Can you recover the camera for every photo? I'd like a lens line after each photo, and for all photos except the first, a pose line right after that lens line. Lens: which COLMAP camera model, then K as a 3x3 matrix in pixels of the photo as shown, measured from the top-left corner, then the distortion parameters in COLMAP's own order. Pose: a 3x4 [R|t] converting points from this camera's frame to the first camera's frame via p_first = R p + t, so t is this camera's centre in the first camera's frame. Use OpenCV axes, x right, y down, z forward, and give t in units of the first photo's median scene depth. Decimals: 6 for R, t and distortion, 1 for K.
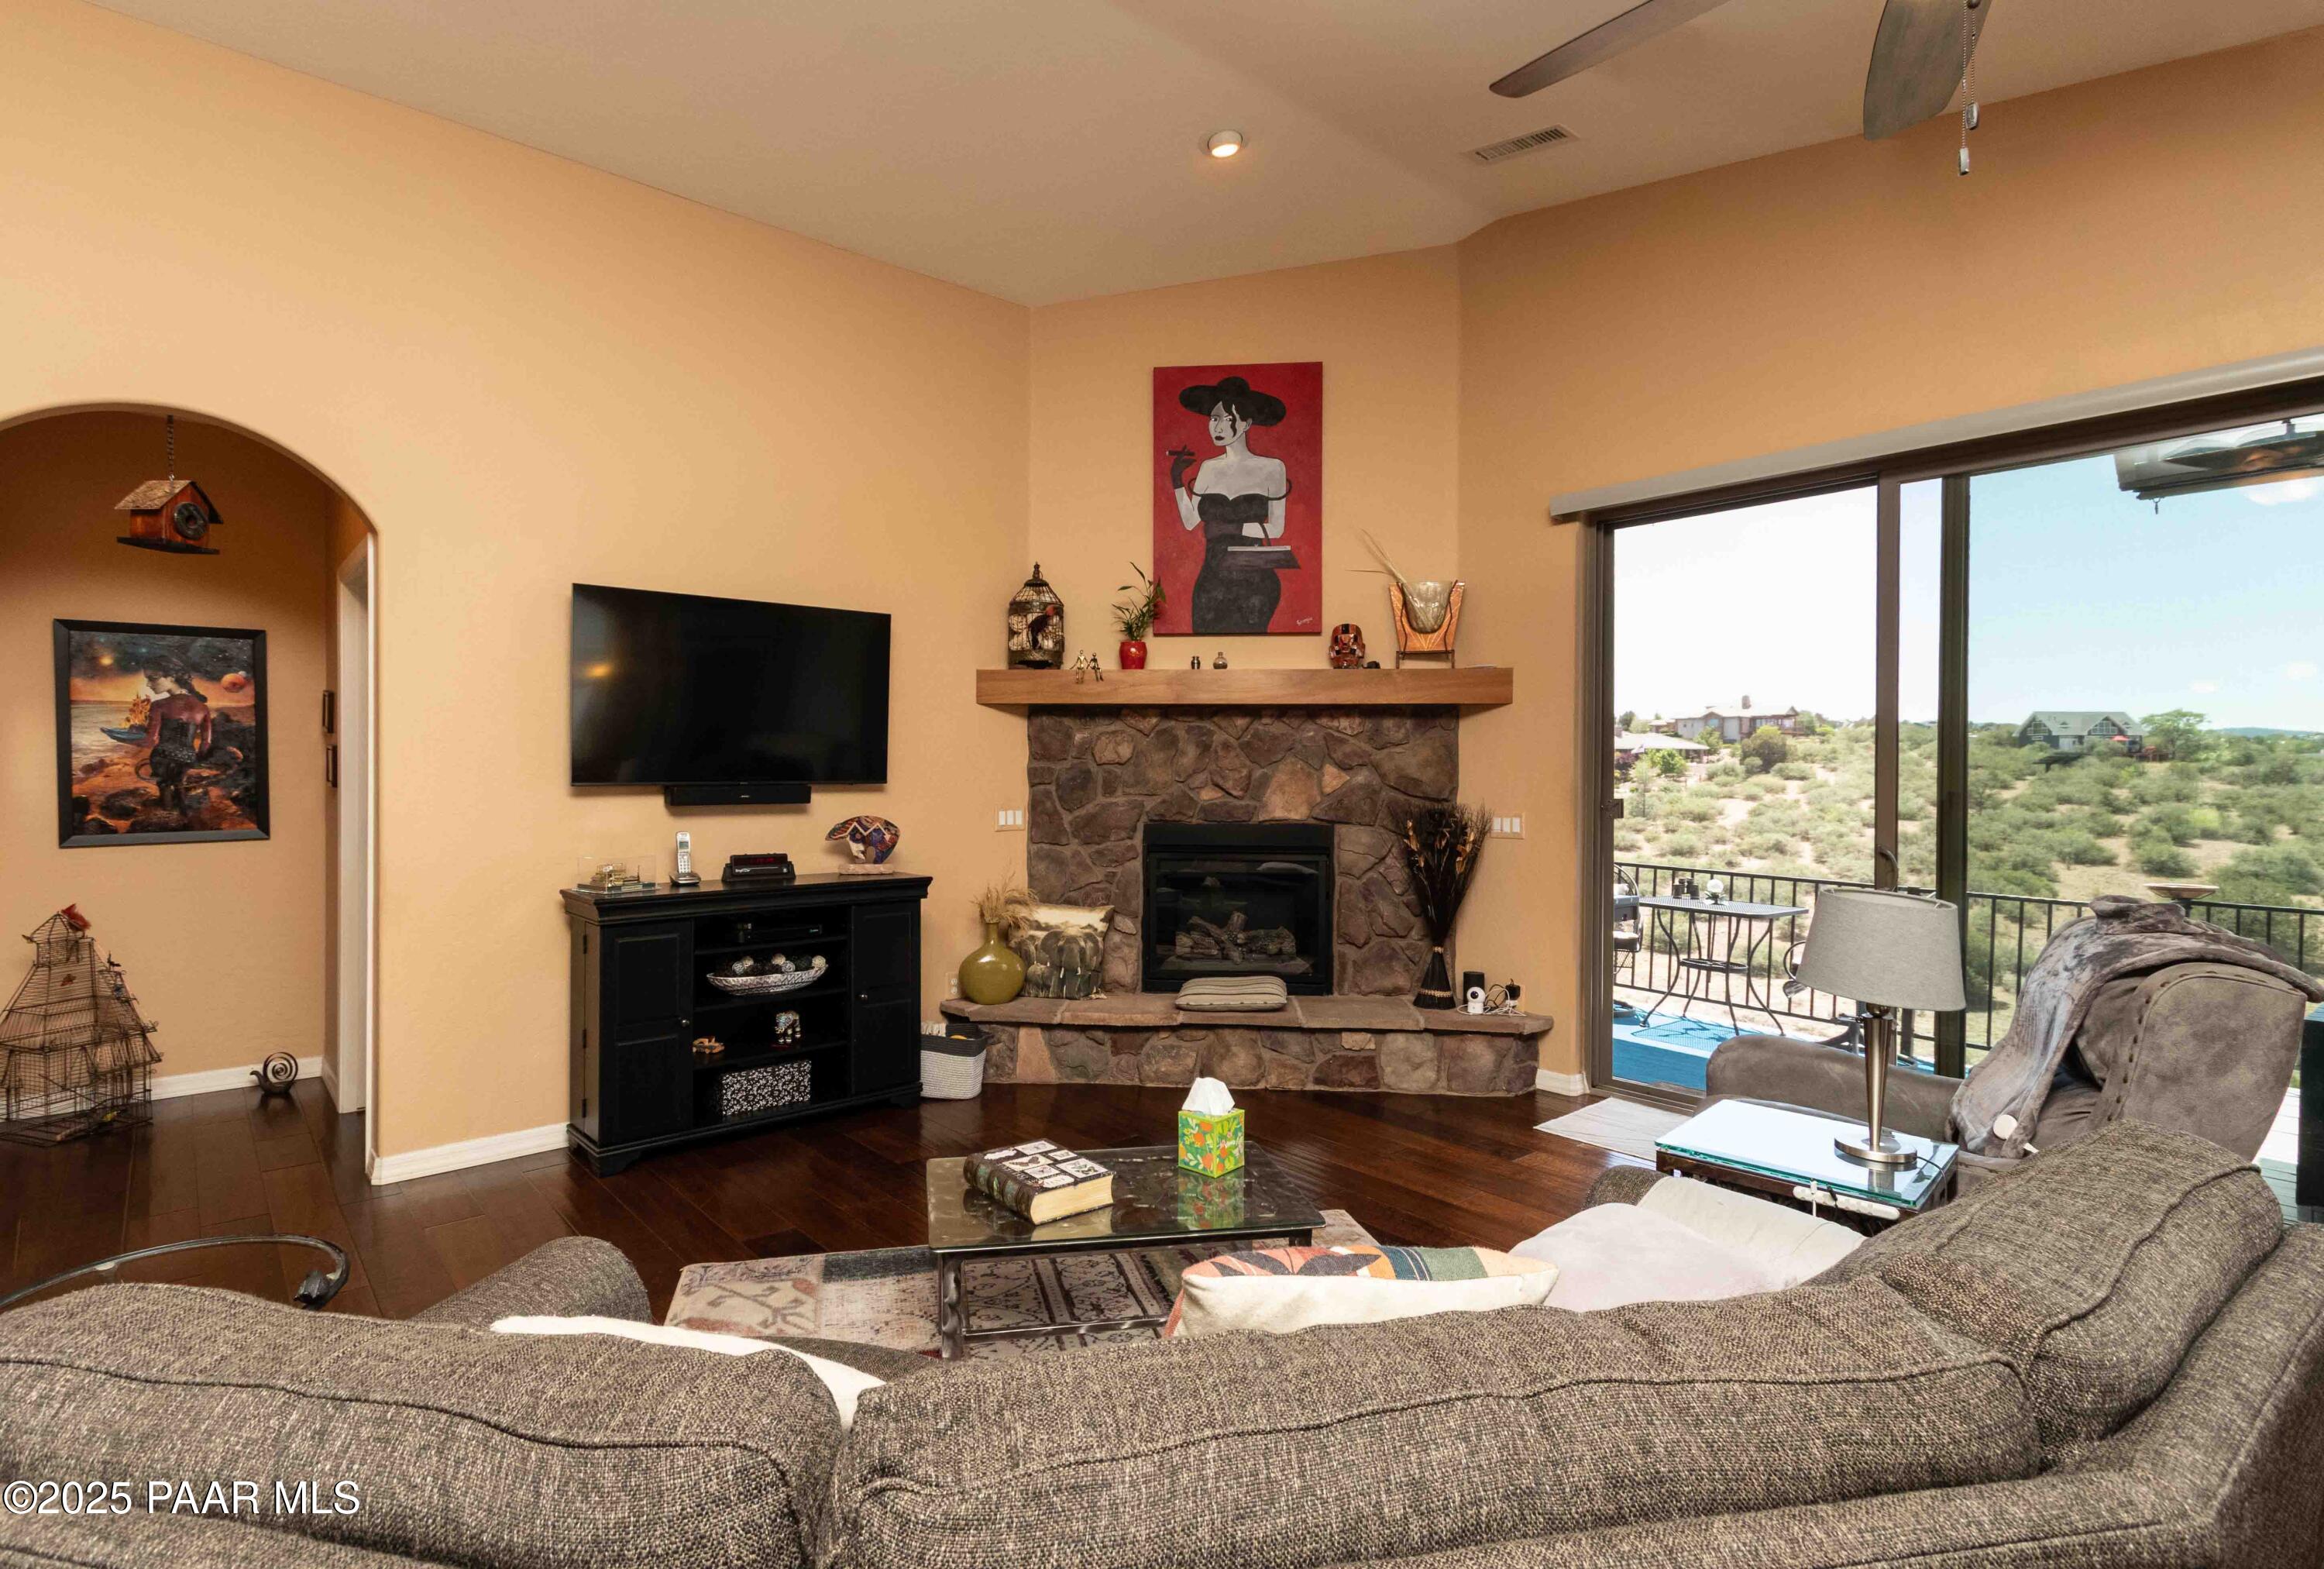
lens RADIAL K [[1127.2, 0, 1115.1], [0, 1127.2, 776.4], [0, 0, 1]] dist [0.001447, -0.000471]
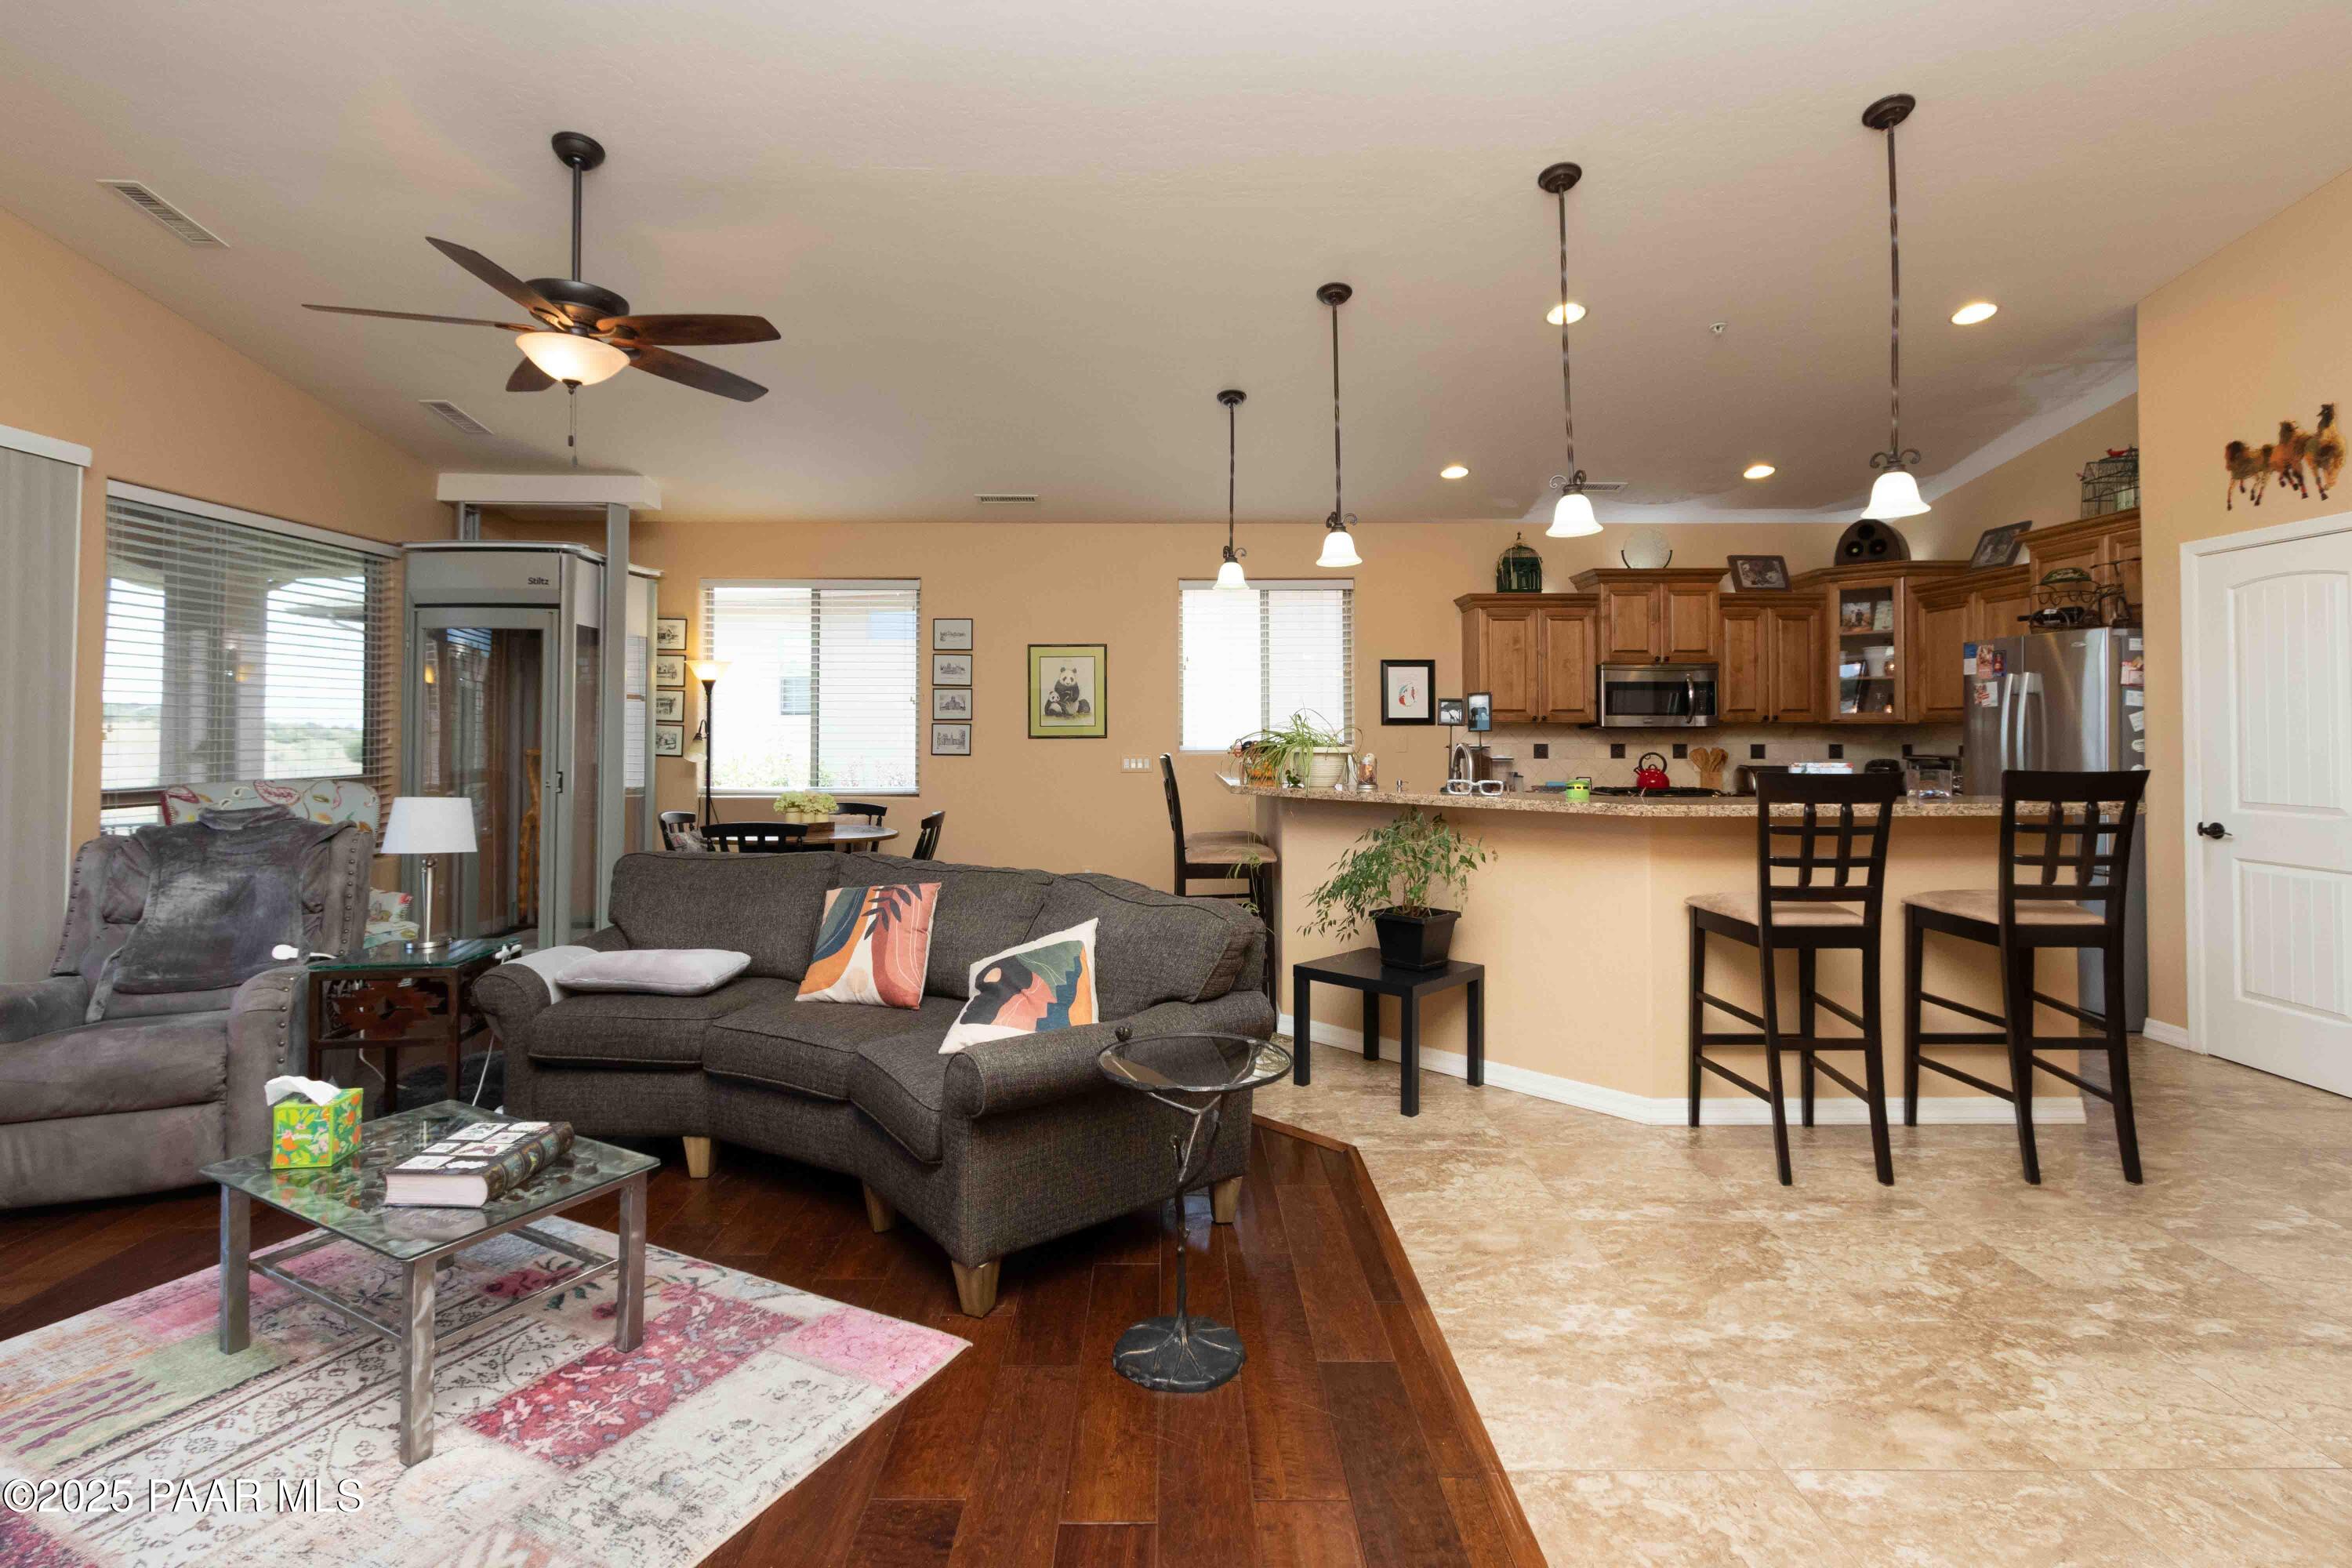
lens RADIAL K [[1099.6, 0, 1167.9], [0, 1099.6, 708.0], [0, 0, 1]] dist [0.000043, -0.000540]
pose [[-0.772132, 0.008407, 0.635407, -0.571185], [0.000167, 0.999915, -0.013027, -0.006923], [-0.635462, -0.009953, -0.772068, 0.697238]]
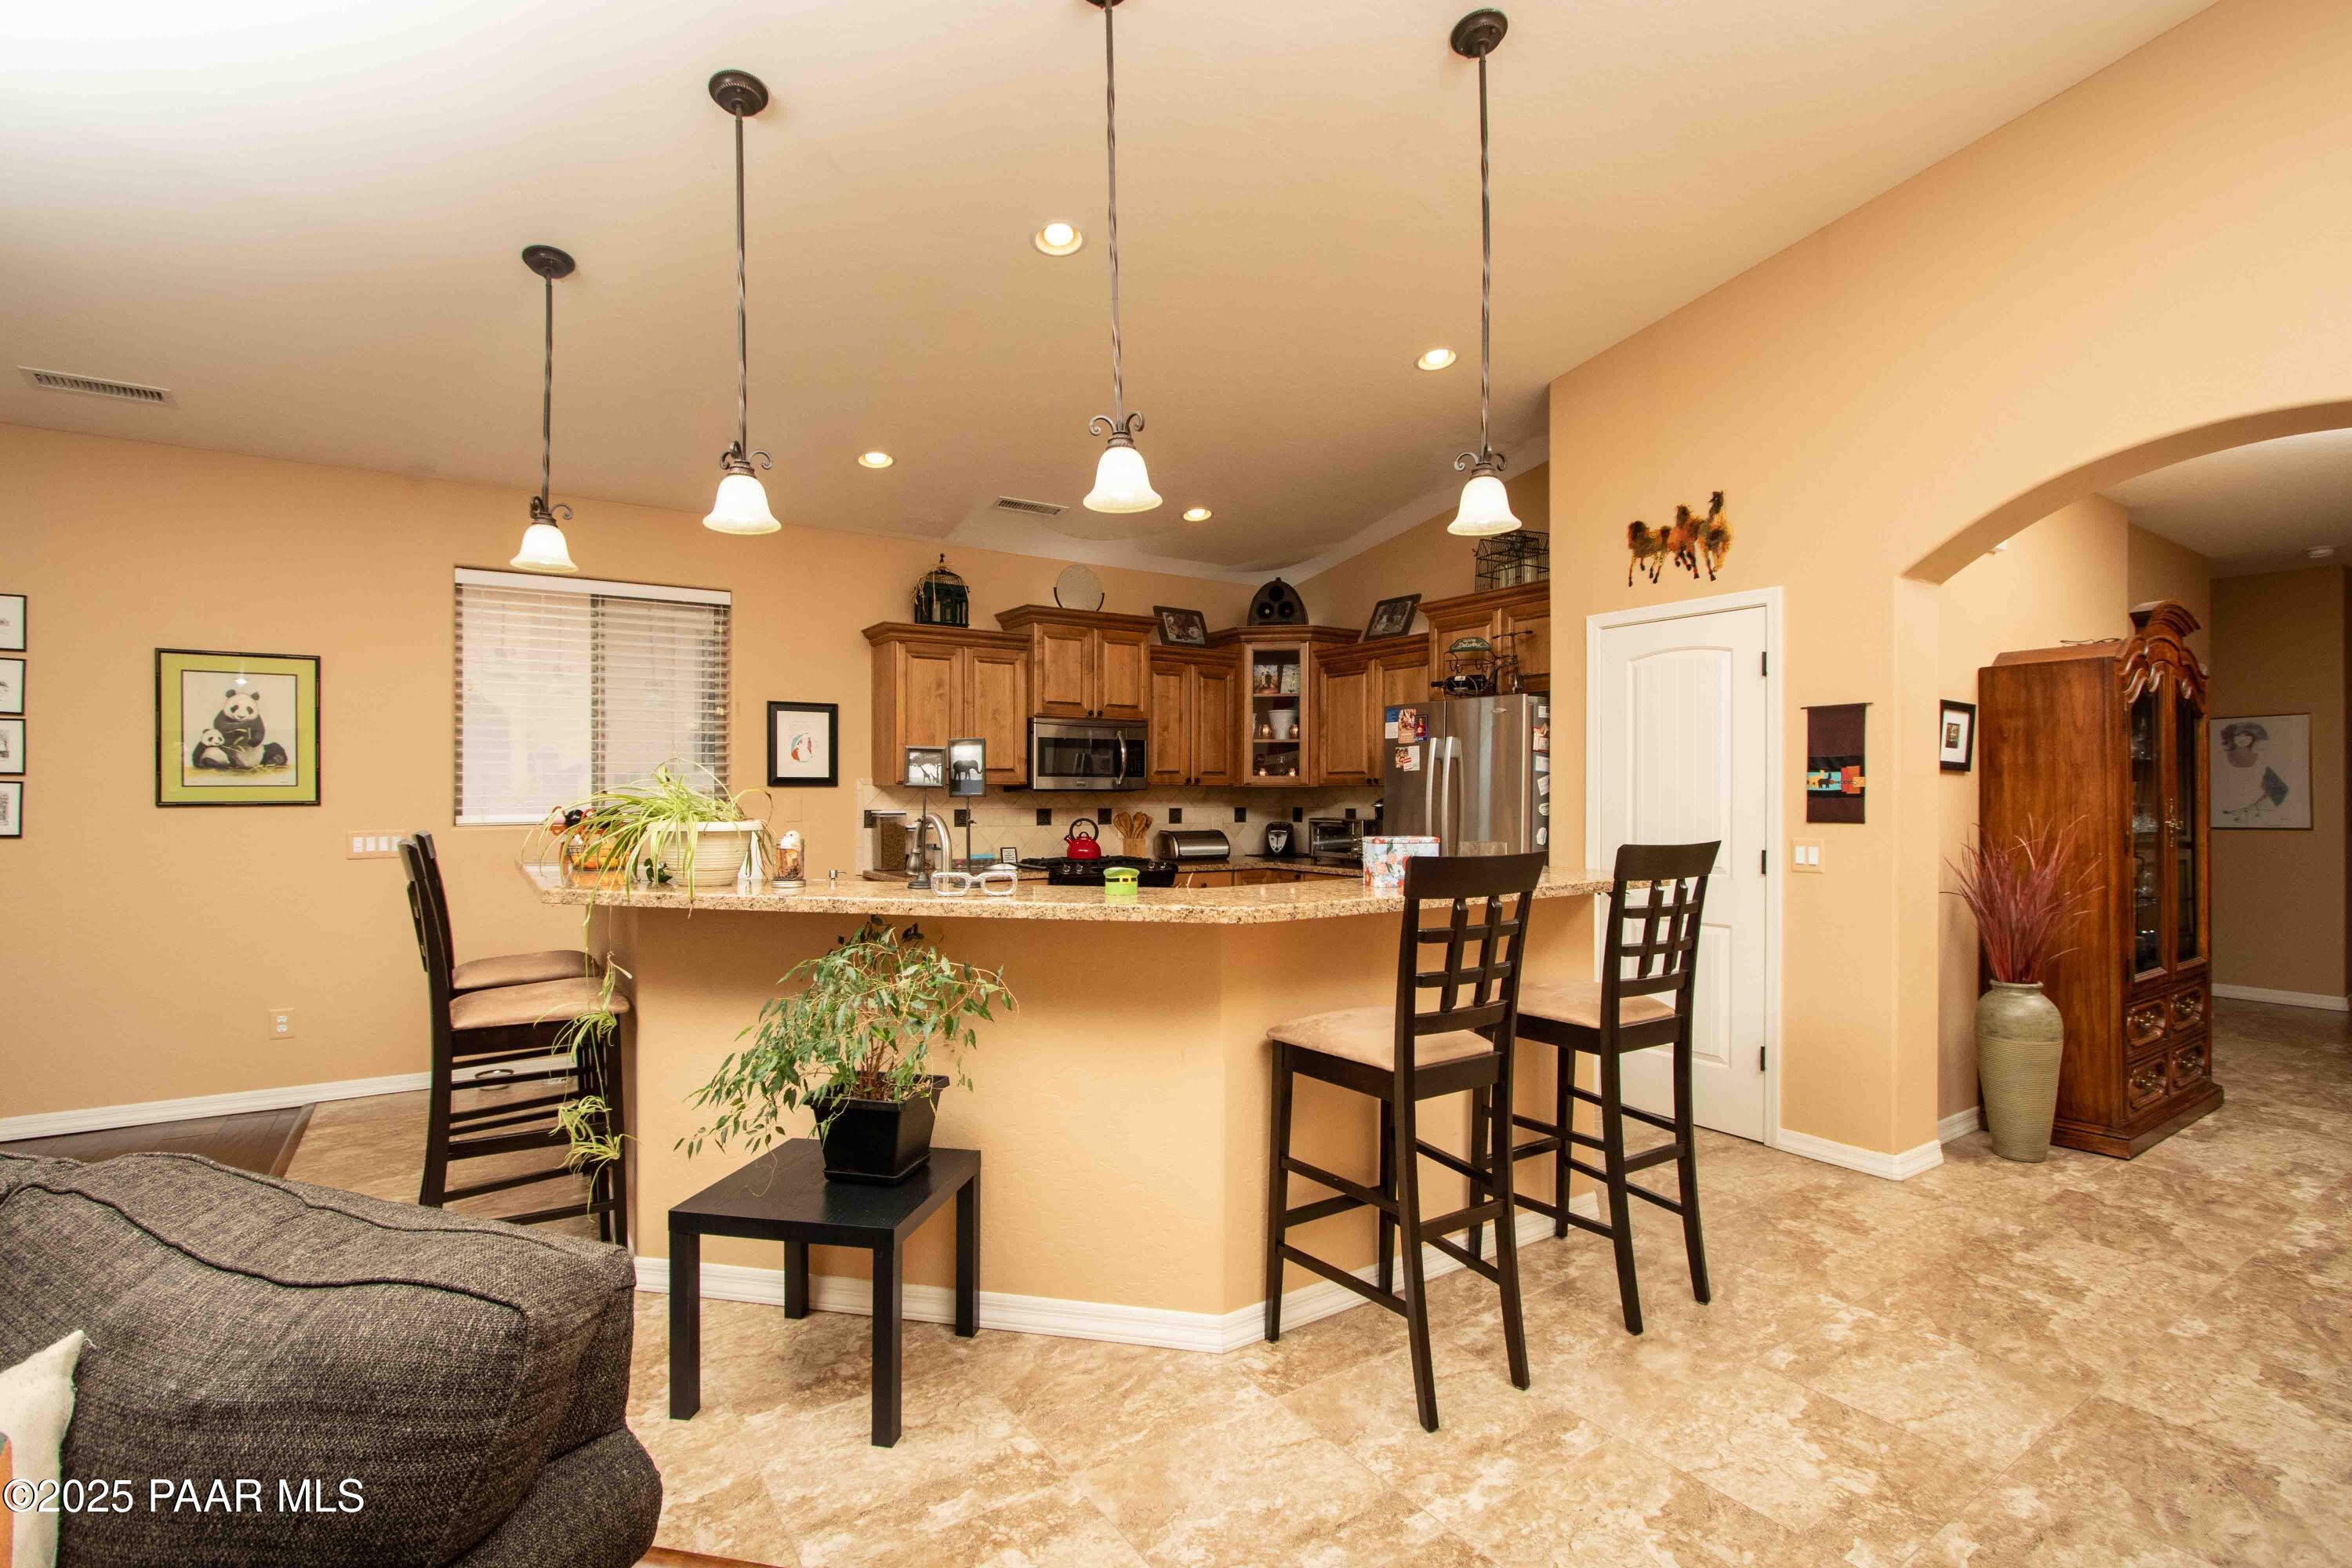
lens RADIAL K [[1078.9, 0, 1159.9], [0, 1078.9, 797.0], [0, 0, 1]] dist [-0.020977, 0.004239]
pose [[-0.993796, -0.006536, 0.111029, -0.366030], [-0.005327, 0.999923, 0.011186, -0.006674], [-0.111093, 0.010525, -0.993754, 0.413316]]
